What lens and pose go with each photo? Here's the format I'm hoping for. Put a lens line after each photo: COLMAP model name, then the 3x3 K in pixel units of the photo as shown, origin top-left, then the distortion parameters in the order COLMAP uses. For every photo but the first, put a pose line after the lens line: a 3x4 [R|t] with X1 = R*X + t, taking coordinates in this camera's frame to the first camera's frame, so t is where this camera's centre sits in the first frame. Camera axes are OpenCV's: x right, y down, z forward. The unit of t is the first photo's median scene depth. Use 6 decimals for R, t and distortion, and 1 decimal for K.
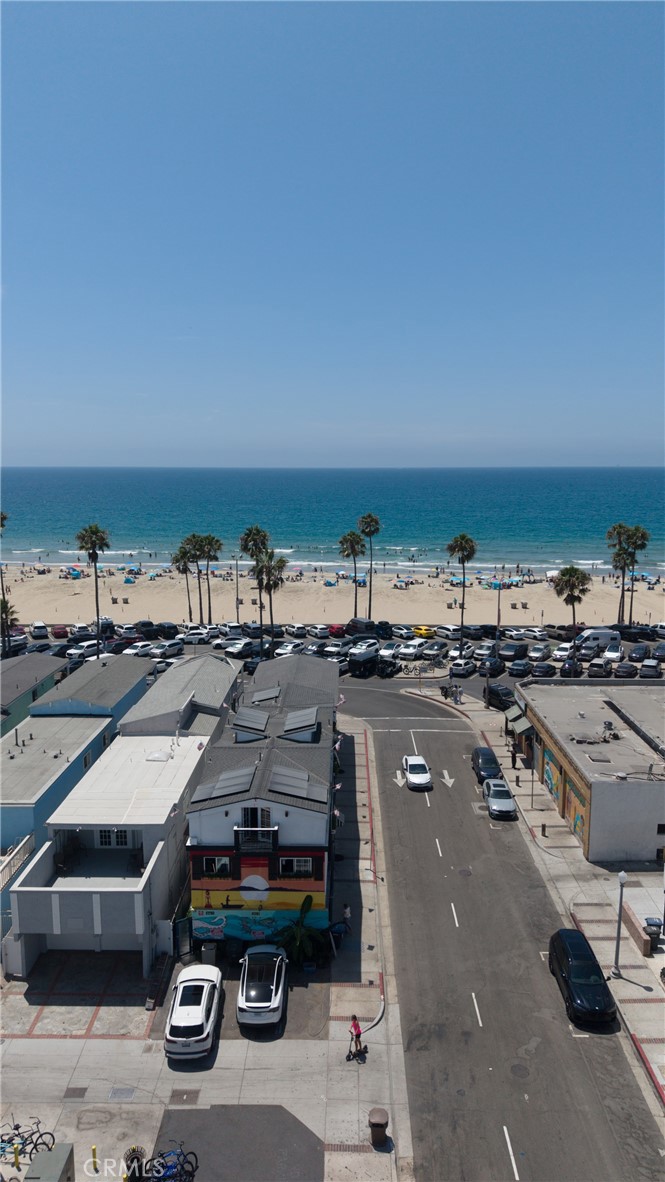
lens RADIAL K [[786.0, 0, 332.5], [0, 786.0, 591.0], [0, 0, 1]] dist [0.038271, -0.048306]
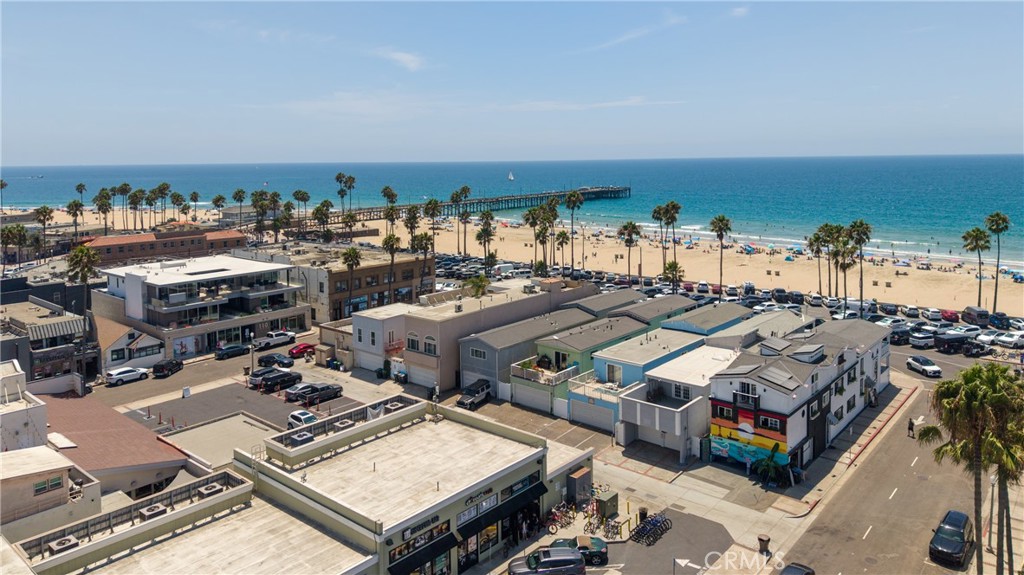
lens RADIAL K [[681.0, 0, 512.6], [0, 681.0, 210.2], [0, 0, 1]] dist [0.038271, -0.048306]
pose [[0.769991, 0.037156, -0.636972, 0.368791], [-0.089085, 0.994785, -0.049661, 0.012993], [0.631805, 0.094984, 0.769286, -0.432001]]
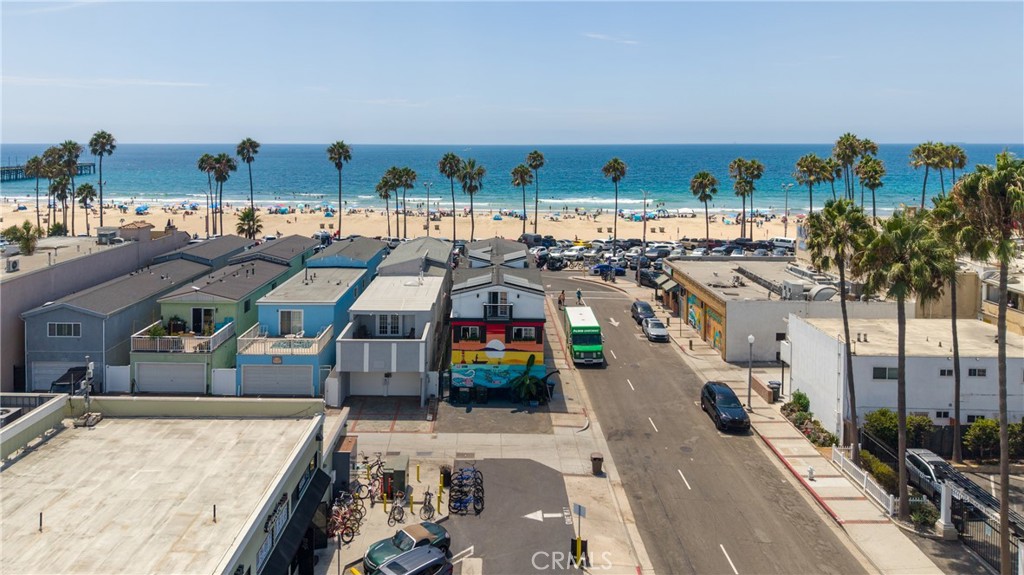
lens RADIAL K [[697.7, 0, 464.9], [0, 697.7, 165.6], [0, 0, 1]] dist [0.062842, -0.001414]
pose [[0.999680, 0.008235, -0.023916, -0.105017], [-0.011072, 0.992587, -0.121030, 0.162109], [0.022742, 0.121256, 0.992361, -0.277226]]
